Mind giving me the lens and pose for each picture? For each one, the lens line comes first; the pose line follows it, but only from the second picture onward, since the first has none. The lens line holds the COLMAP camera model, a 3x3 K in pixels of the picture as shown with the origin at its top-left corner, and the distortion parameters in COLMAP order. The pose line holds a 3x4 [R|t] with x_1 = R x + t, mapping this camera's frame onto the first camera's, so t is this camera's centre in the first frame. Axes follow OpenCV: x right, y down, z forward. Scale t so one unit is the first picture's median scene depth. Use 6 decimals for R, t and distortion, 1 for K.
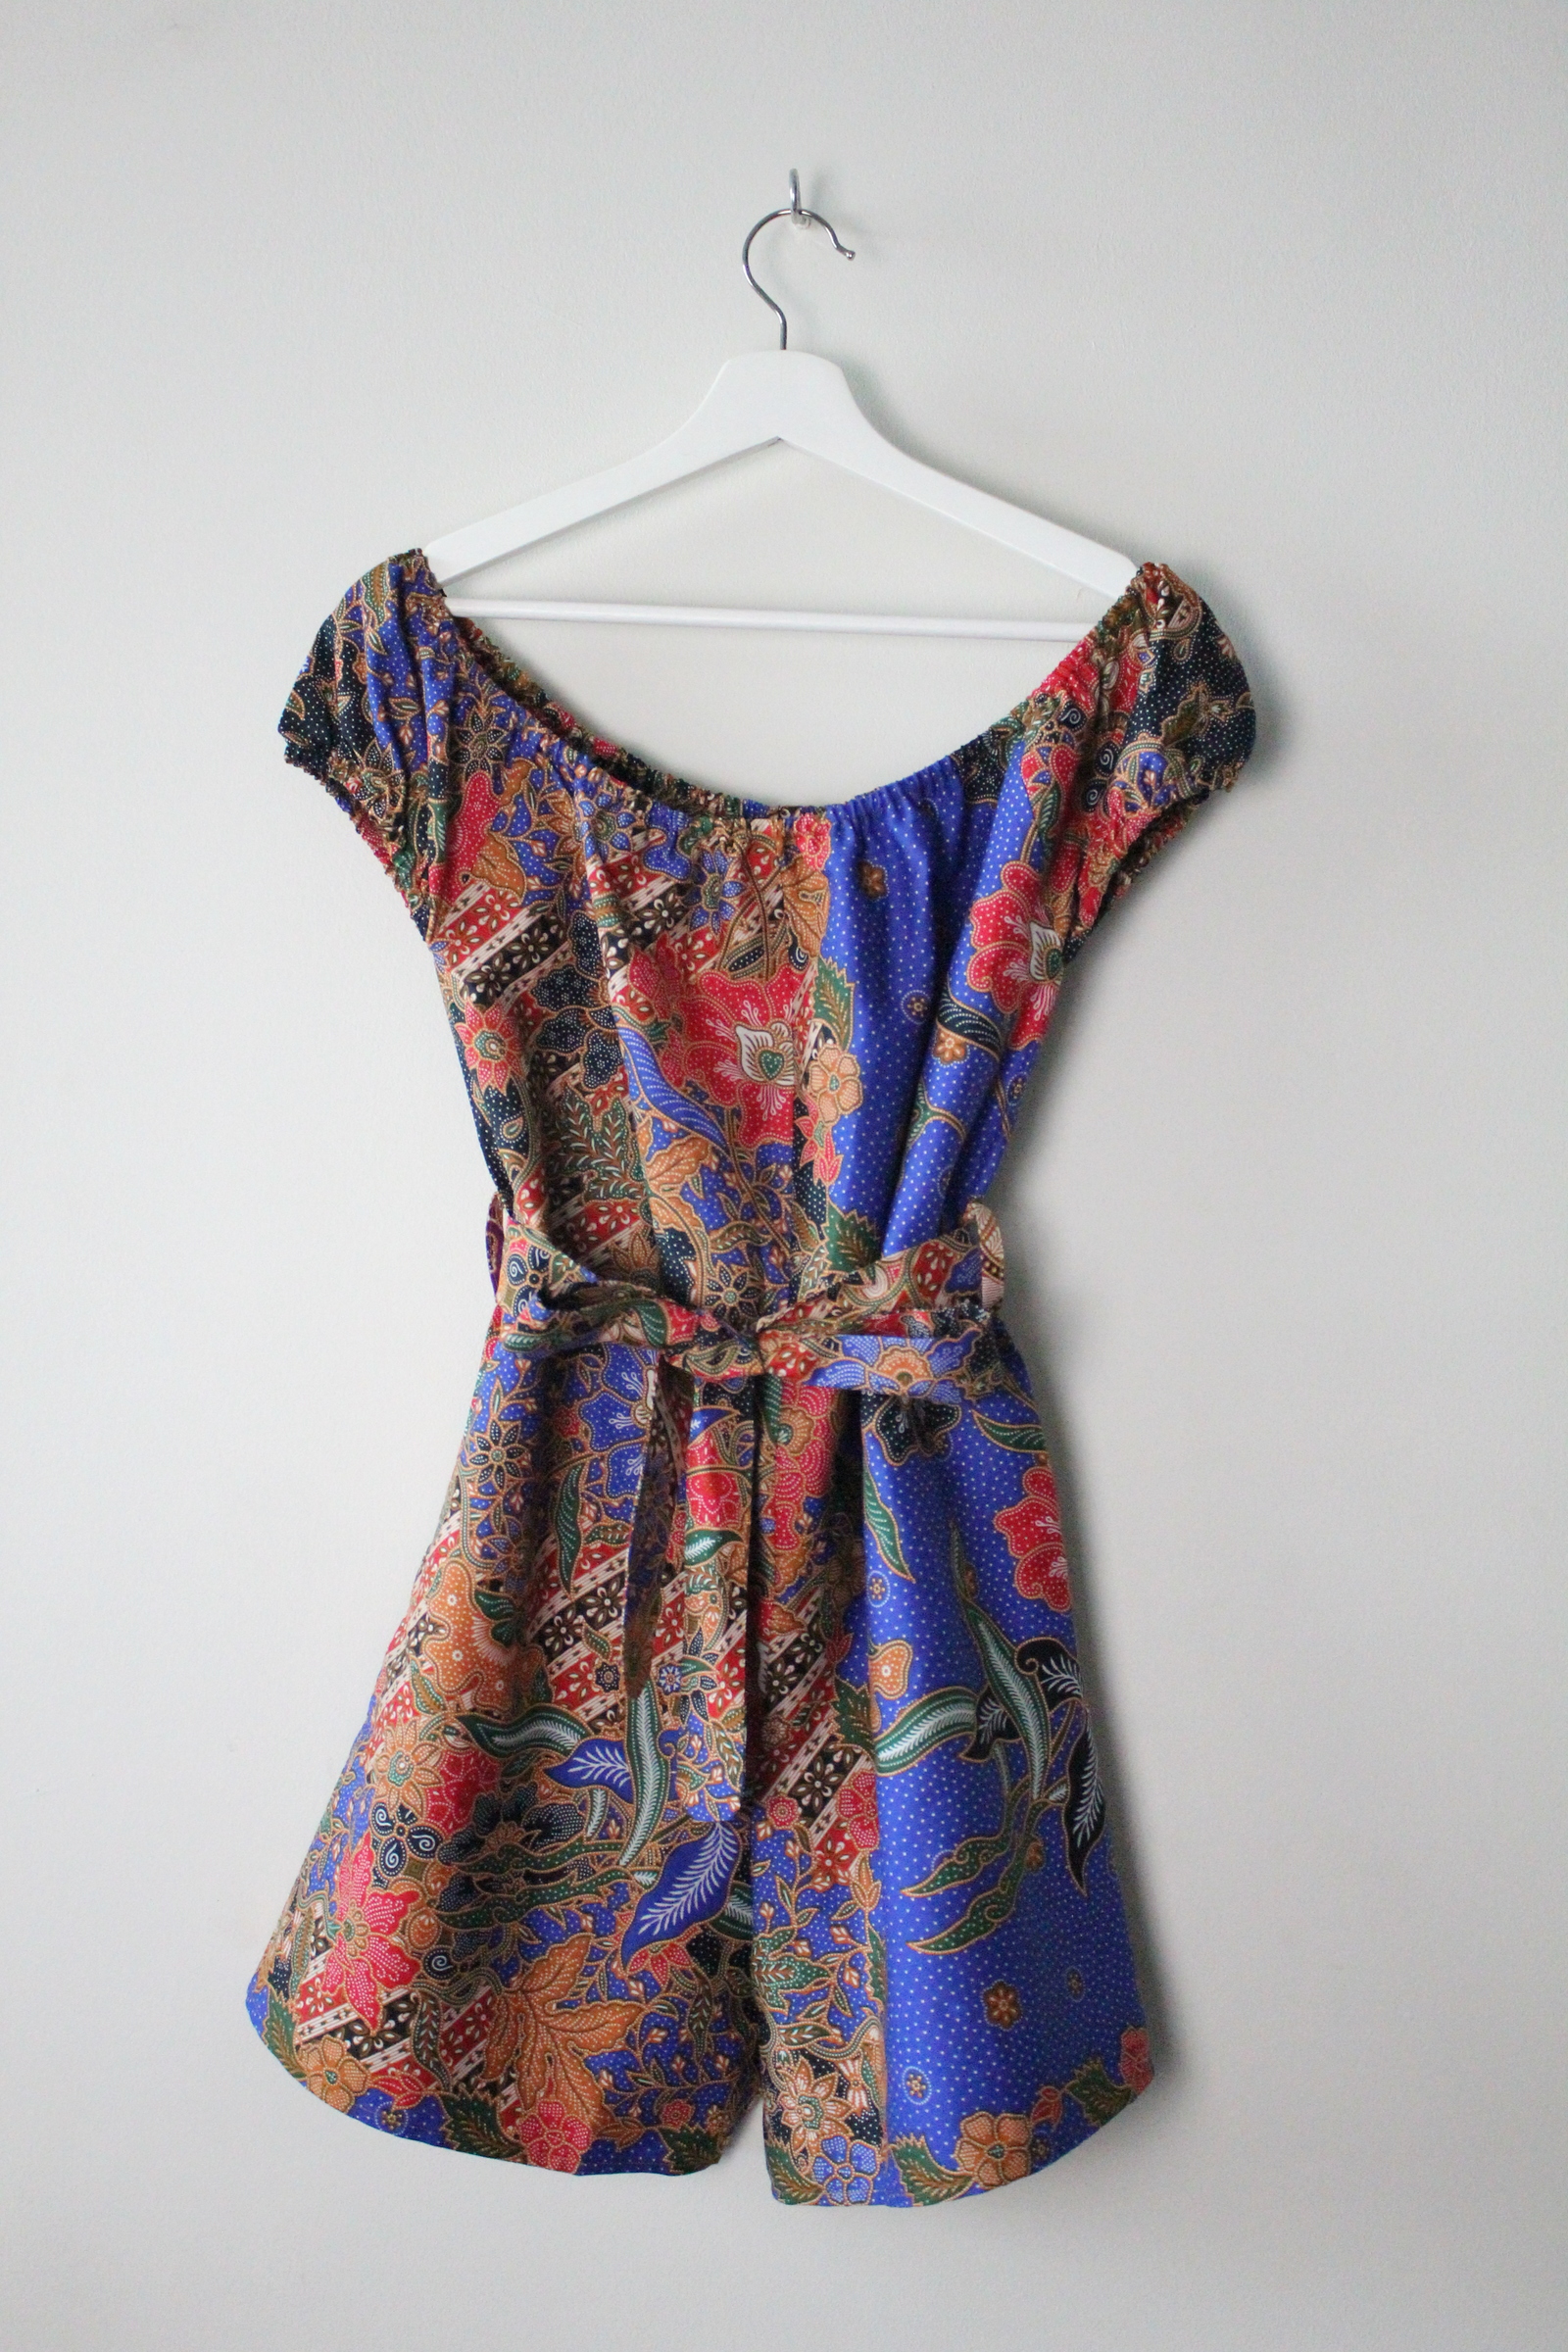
lens RADIAL K [[2293.5, 0, 784.0], [0, 2293.5, 1176.0], [0, 0, 1]] dist [-0.204321, 0.251082]
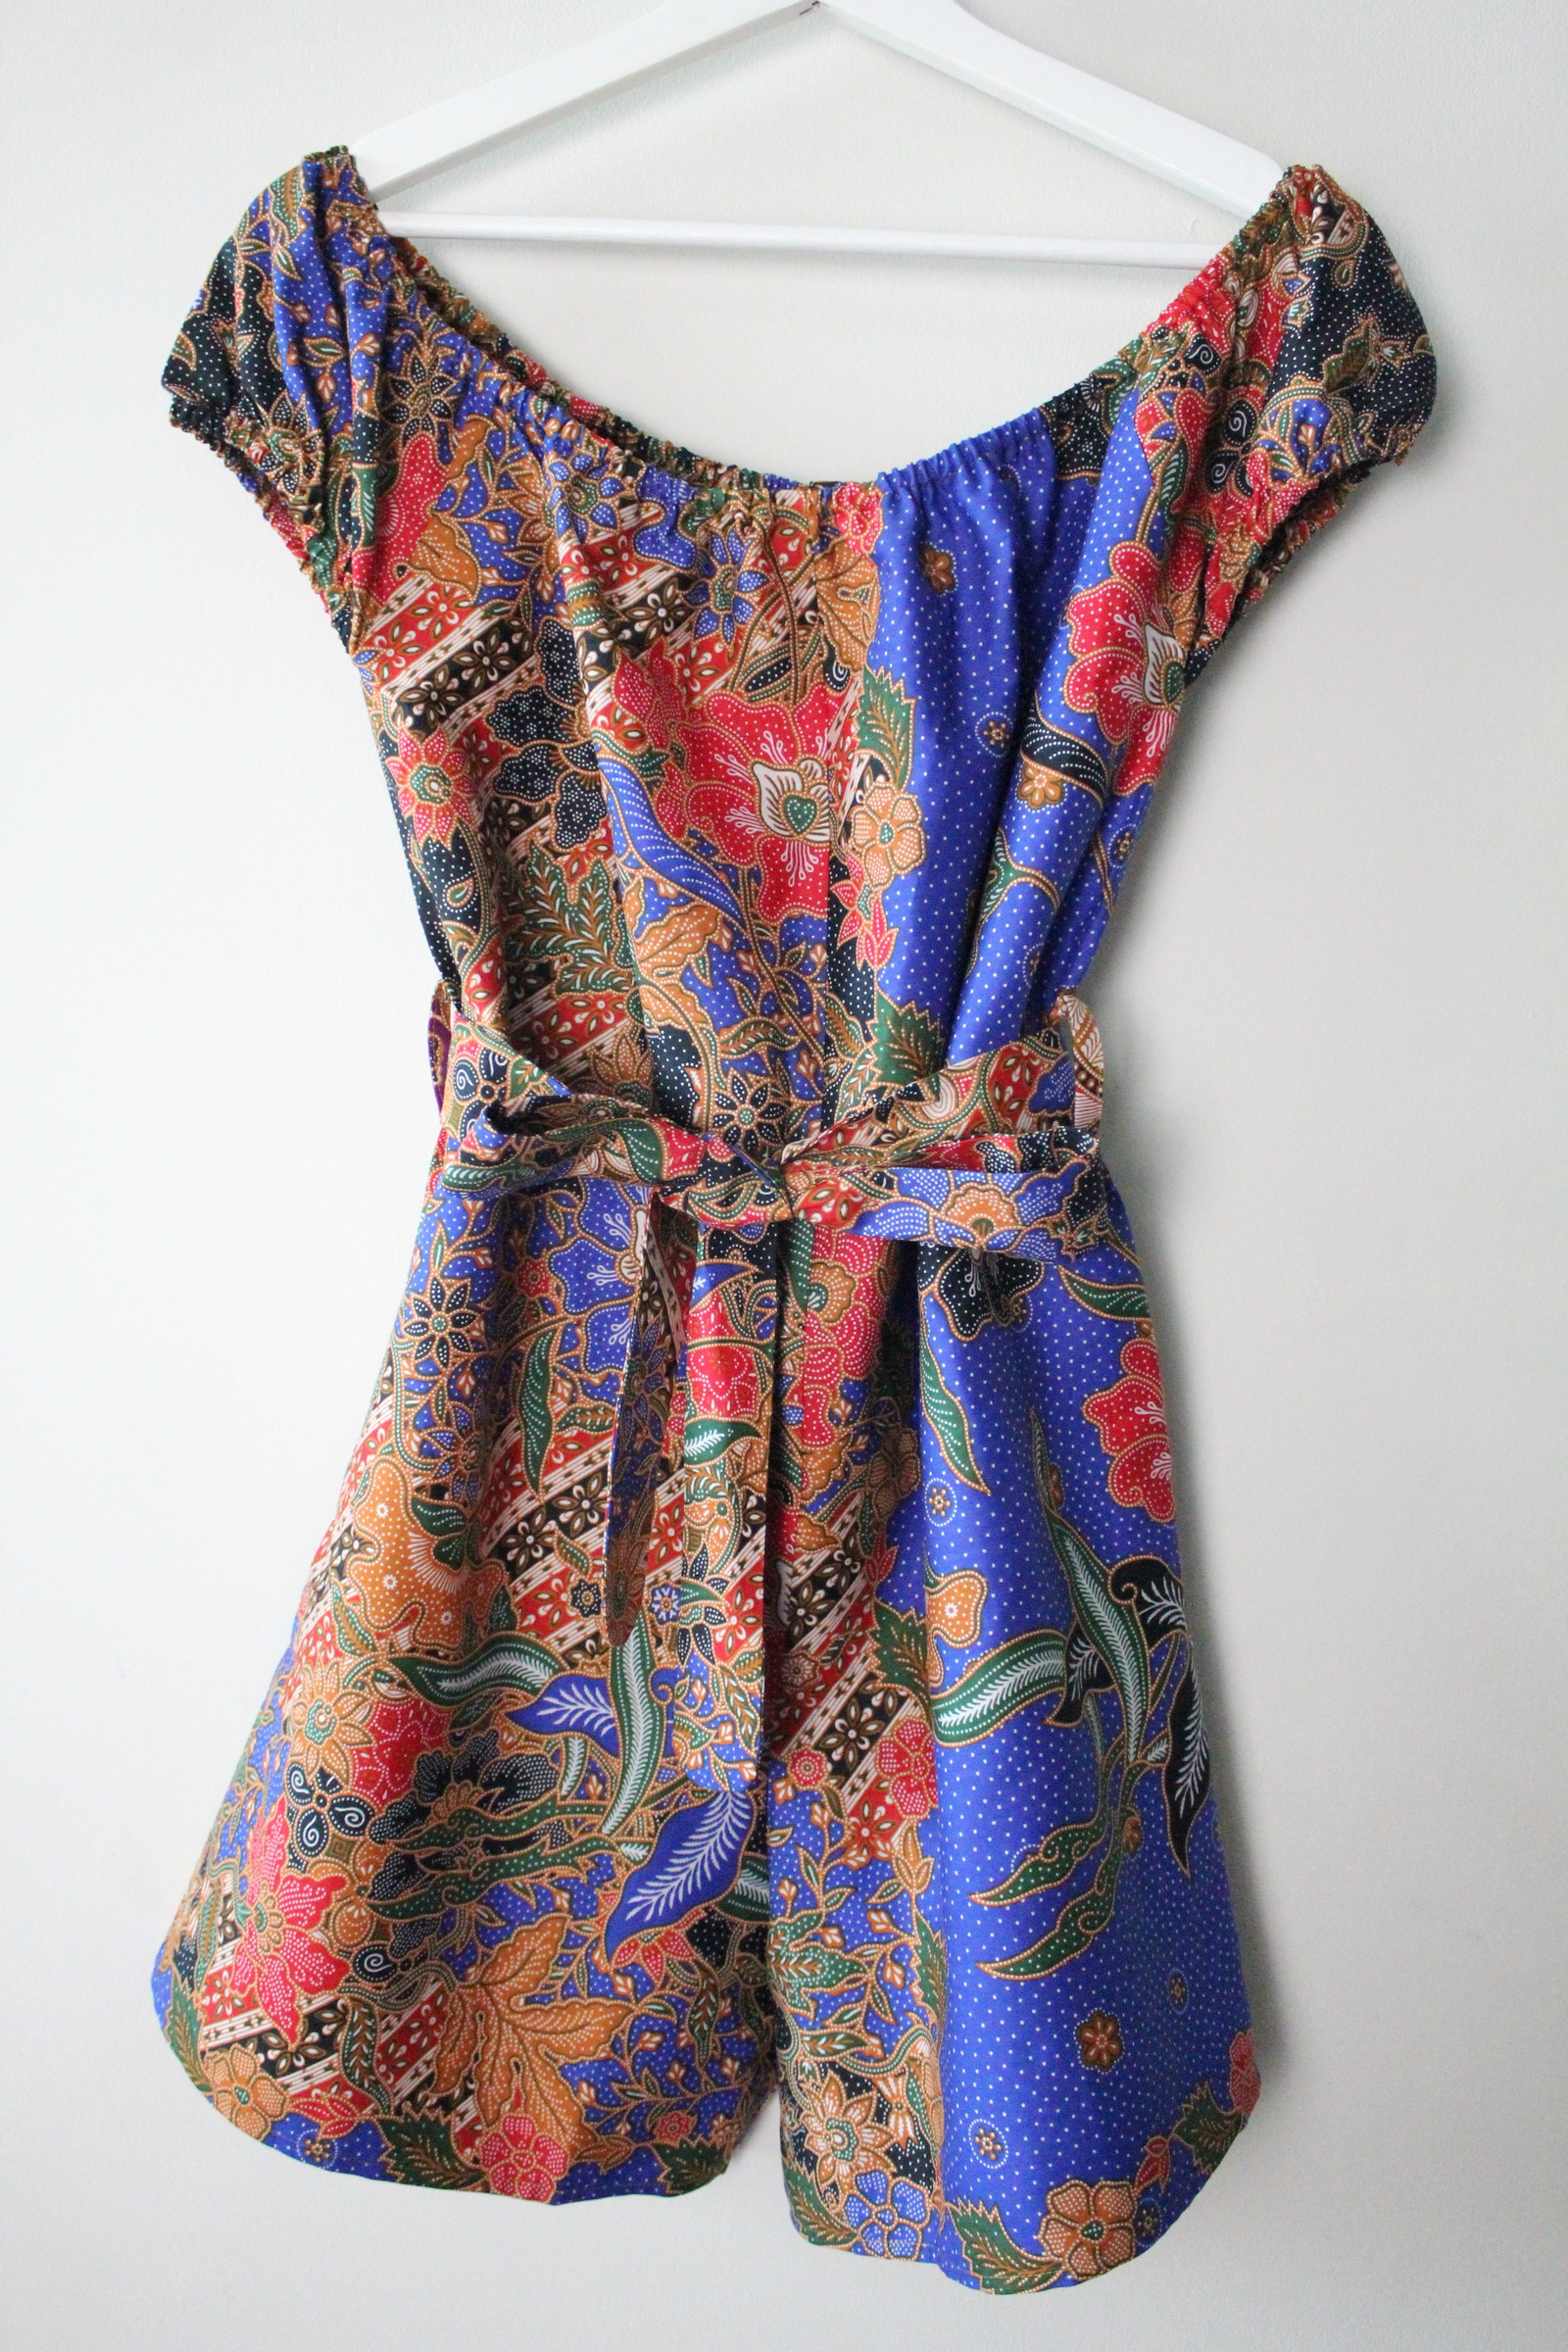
lens RADIAL K [[1701.3, 0, 769.8], [0, 1701.3, 1132.5], [0, 0, 1]] dist [-0.179902, 0.110626]
pose [[0.999841, 0.004092, 0.017352, -0.025231], [-0.005022, 0.998536, 0.053856, 0.027534], [-0.017106, -0.053935, 0.998398, 0.436481]]
